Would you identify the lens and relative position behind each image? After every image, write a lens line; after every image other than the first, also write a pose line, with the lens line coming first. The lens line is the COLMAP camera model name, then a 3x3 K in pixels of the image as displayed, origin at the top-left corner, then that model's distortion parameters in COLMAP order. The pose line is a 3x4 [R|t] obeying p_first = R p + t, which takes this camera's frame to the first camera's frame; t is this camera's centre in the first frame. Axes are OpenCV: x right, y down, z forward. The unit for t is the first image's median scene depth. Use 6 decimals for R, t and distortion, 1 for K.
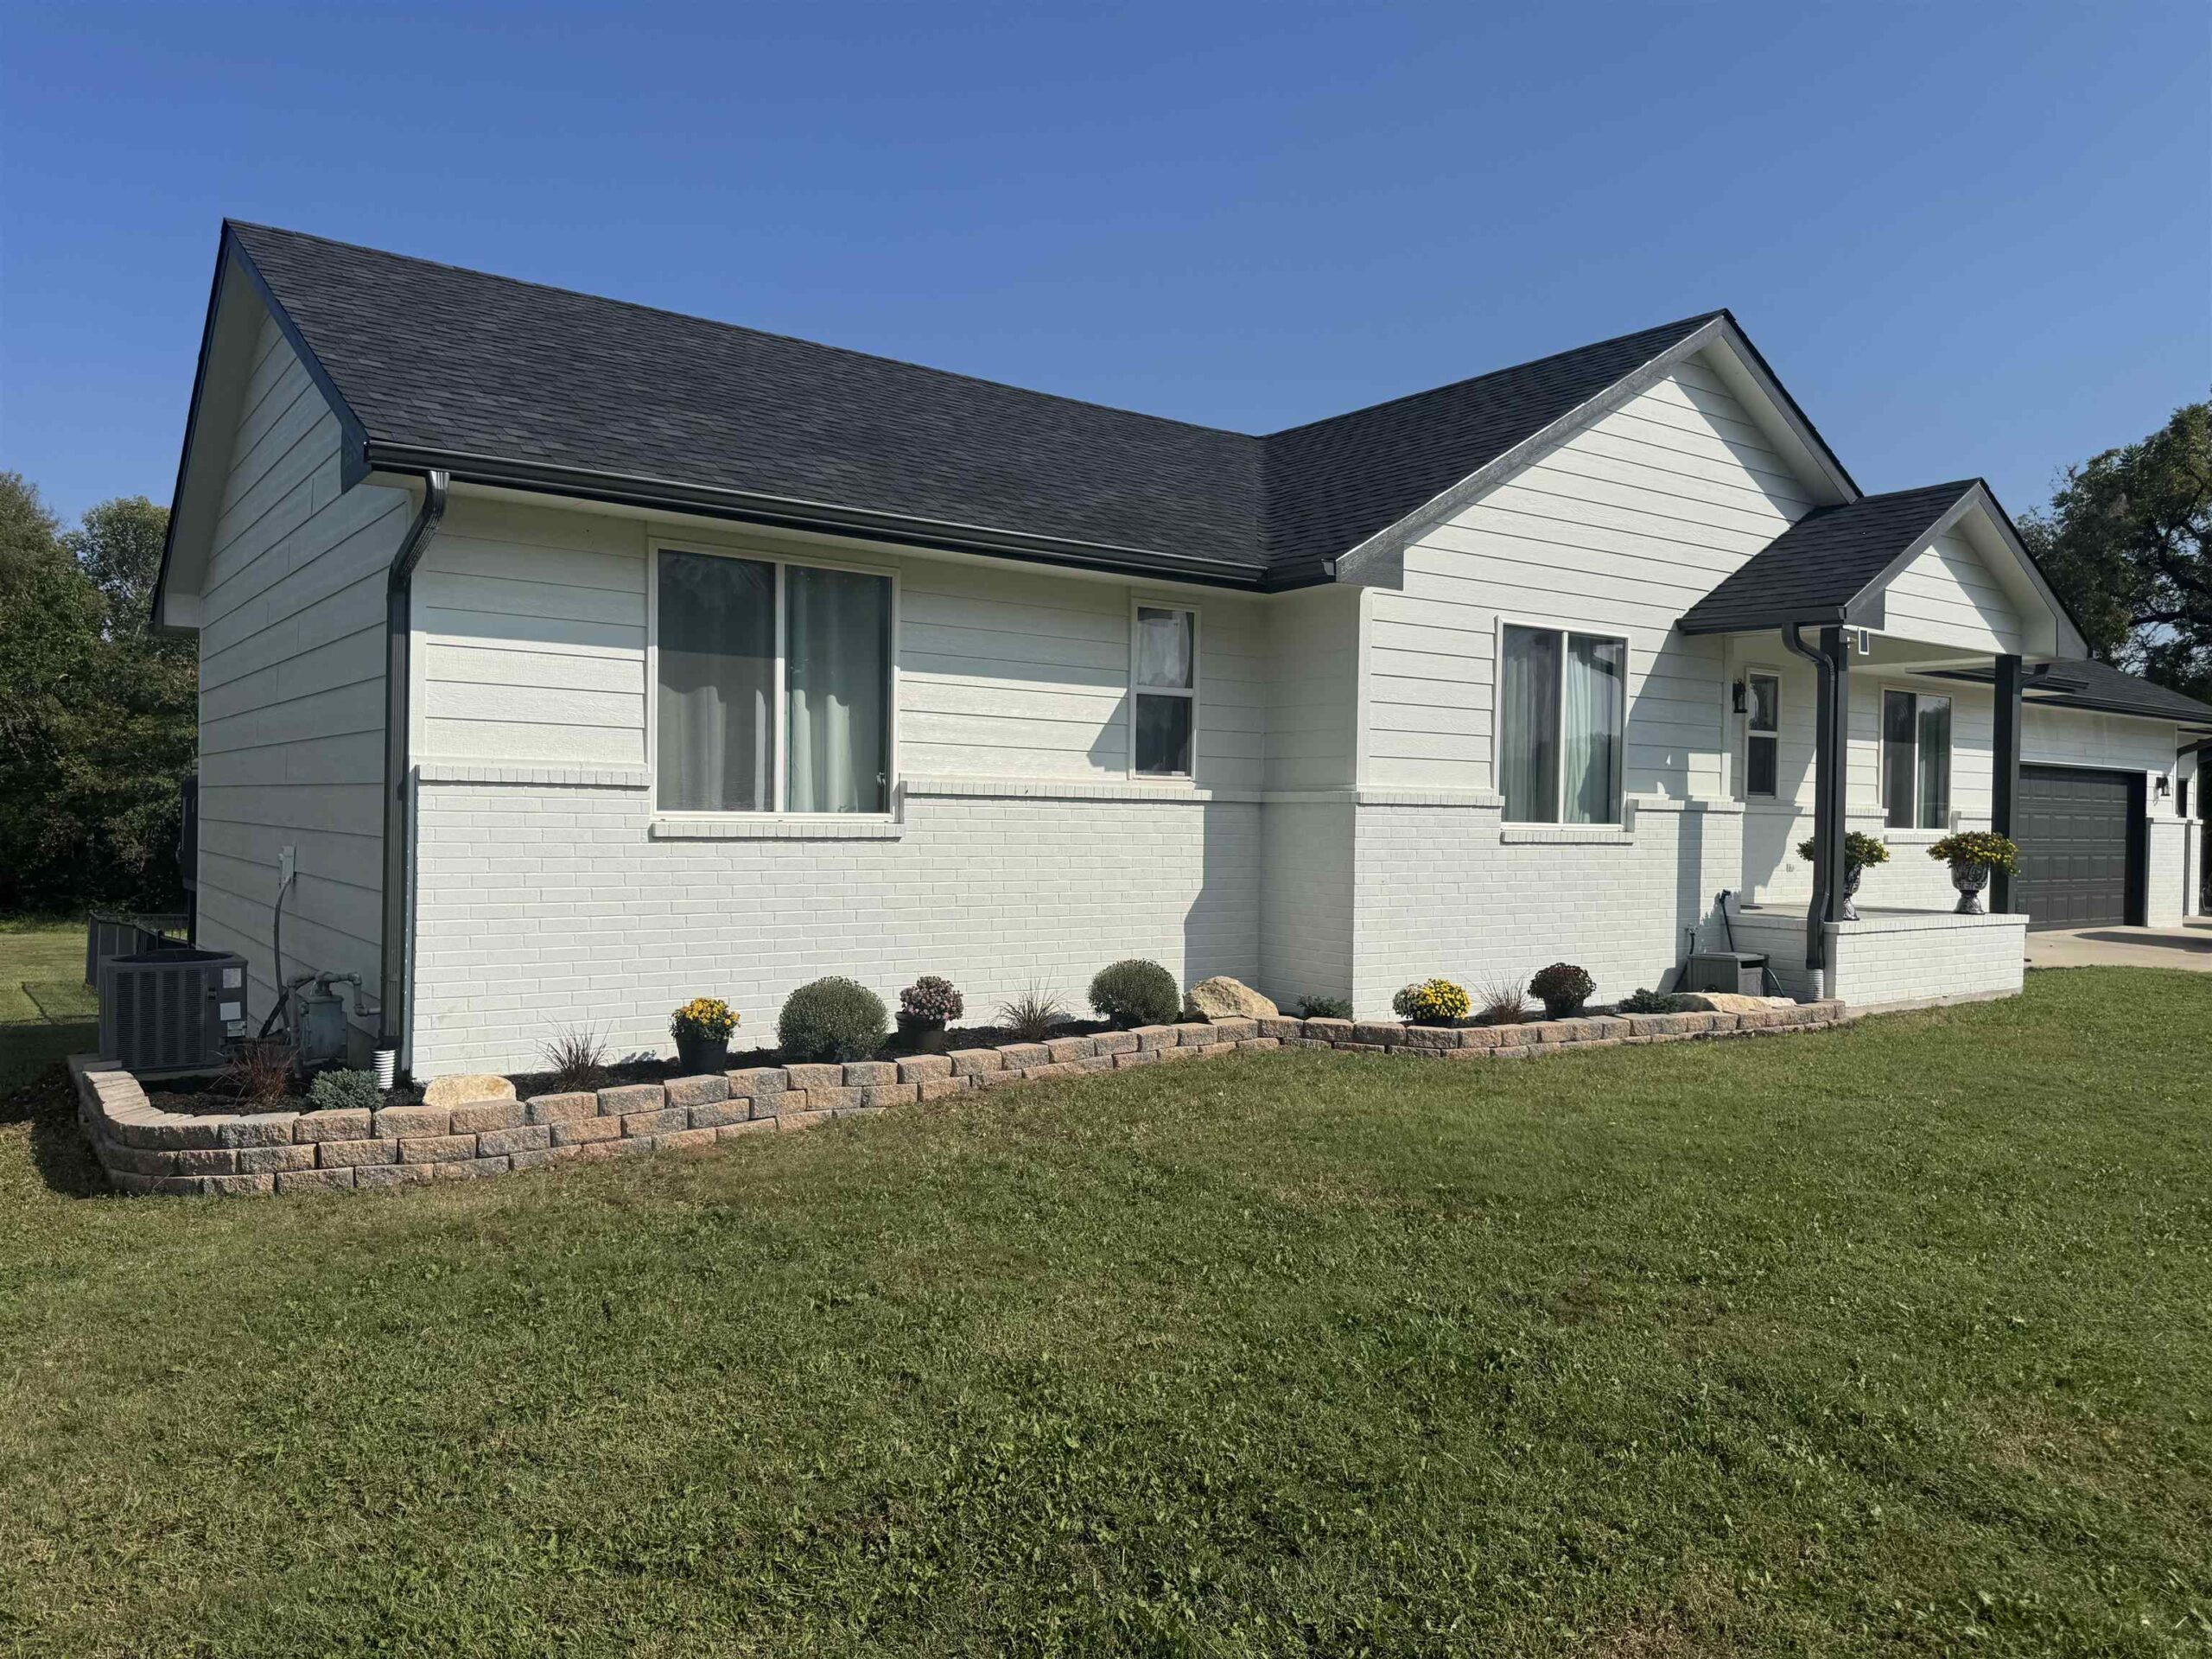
lens RADIAL K [[1542.6, 0, 1104.1], [0, 1542.6, 829.1], [0, 0, 1]] dist [0.036411, -0.040999]
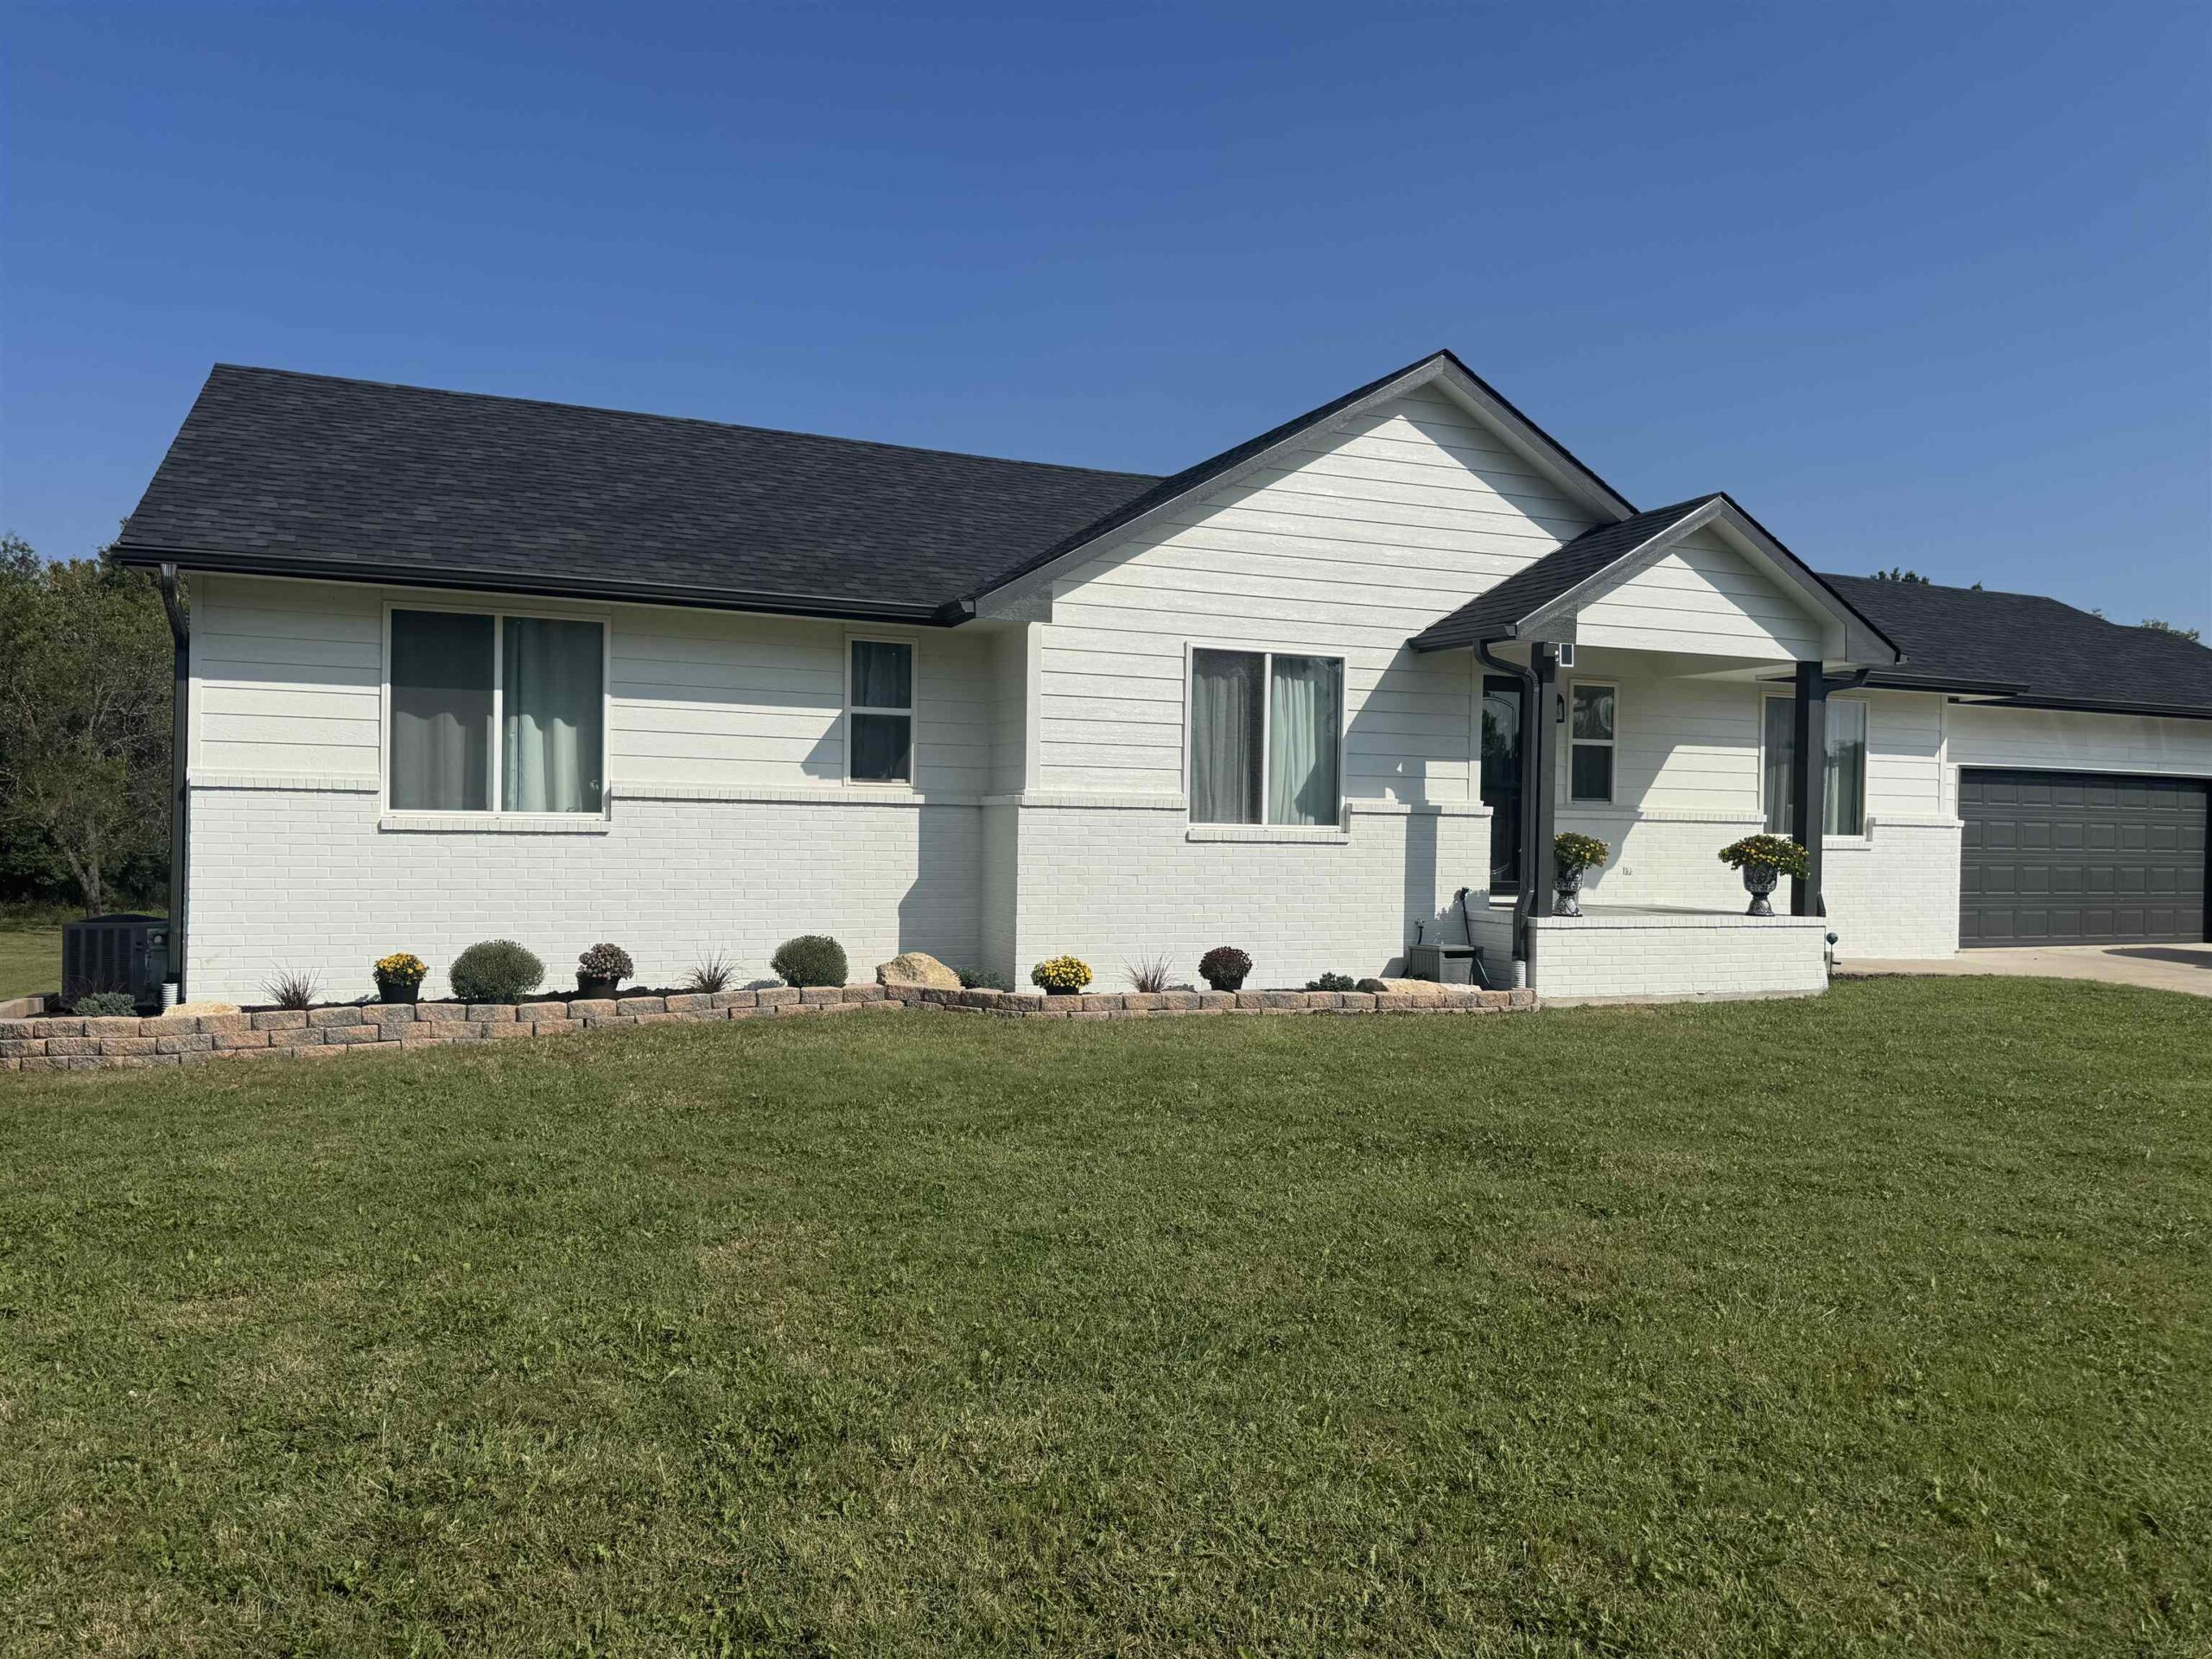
lens RADIAL K [[1542.6, 0, 1107.4], [0, 1542.6, 832.1], [0, 0, 1]] dist [0.036411, -0.040999]
pose [[0.977927, 0.001160, -0.208941, 0.453572], [-0.003073, 0.999956, -0.008833, 0.013016], [0.208922, 0.009280, 0.977888, -0.120676]]
